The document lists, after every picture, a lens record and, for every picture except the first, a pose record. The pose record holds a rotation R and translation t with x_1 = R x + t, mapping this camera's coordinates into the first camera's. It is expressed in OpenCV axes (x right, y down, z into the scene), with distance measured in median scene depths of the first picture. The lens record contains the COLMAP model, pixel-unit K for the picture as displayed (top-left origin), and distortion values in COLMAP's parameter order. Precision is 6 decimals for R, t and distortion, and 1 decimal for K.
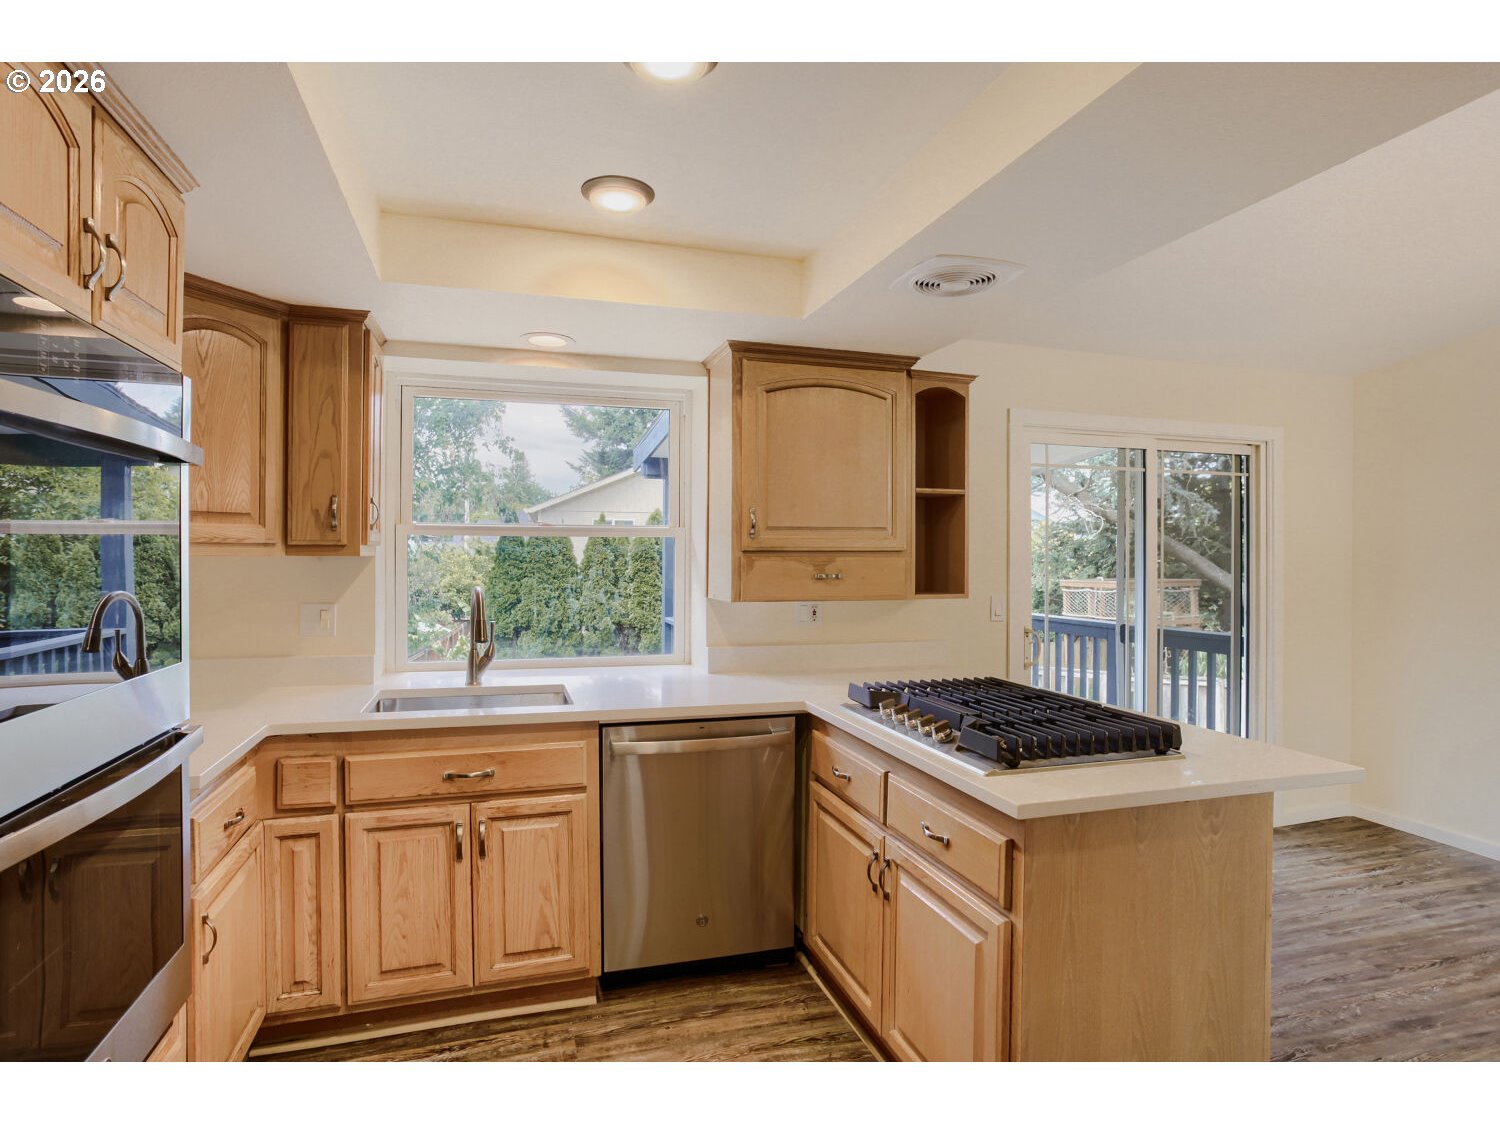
lens RADIAL K [[771.0, 0, 719.2], [0, 771.0, 559.9], [0, 0, 1]] dist [-0.063716, 0.035253]
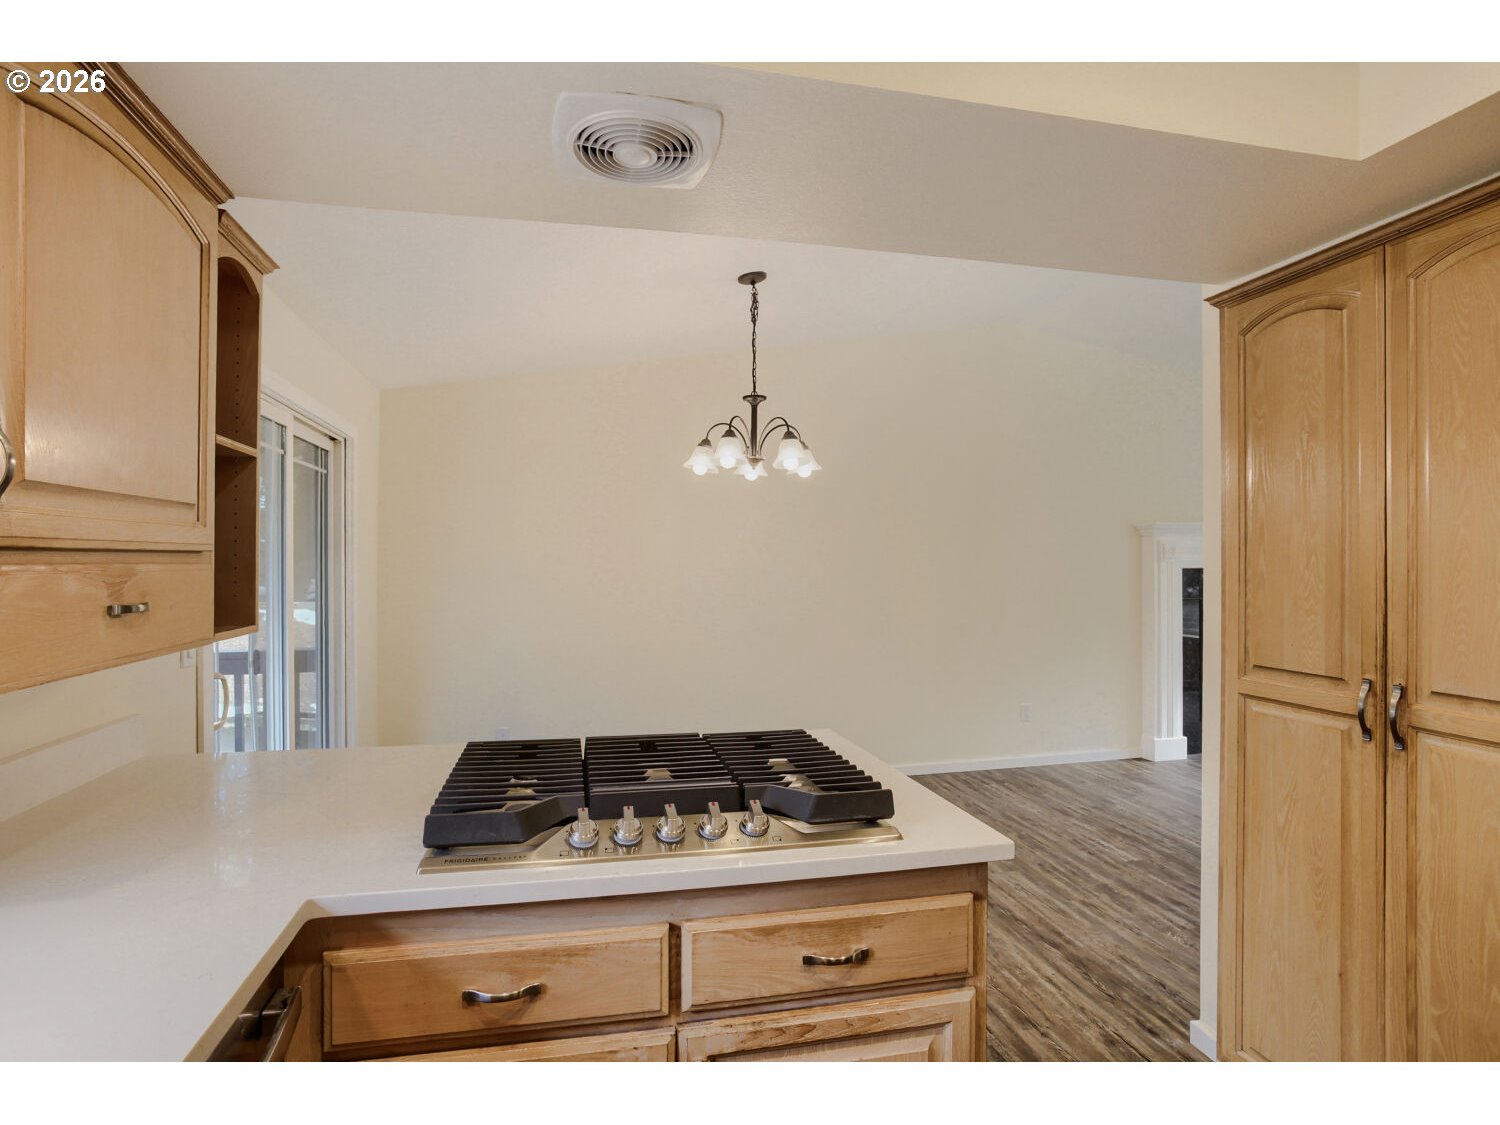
lens RADIAL K [[771.0, 0, 719.2], [0, 771.0, 559.9], [0, 0, 1]] dist [-0.063716, 0.035253]
pose [[0.072100, 0.000424, 0.997397, -0.257020], [0.005145, 0.999986, -0.000798, -0.003947], [-0.997384, 0.005189, 0.072097, 0.641548]]
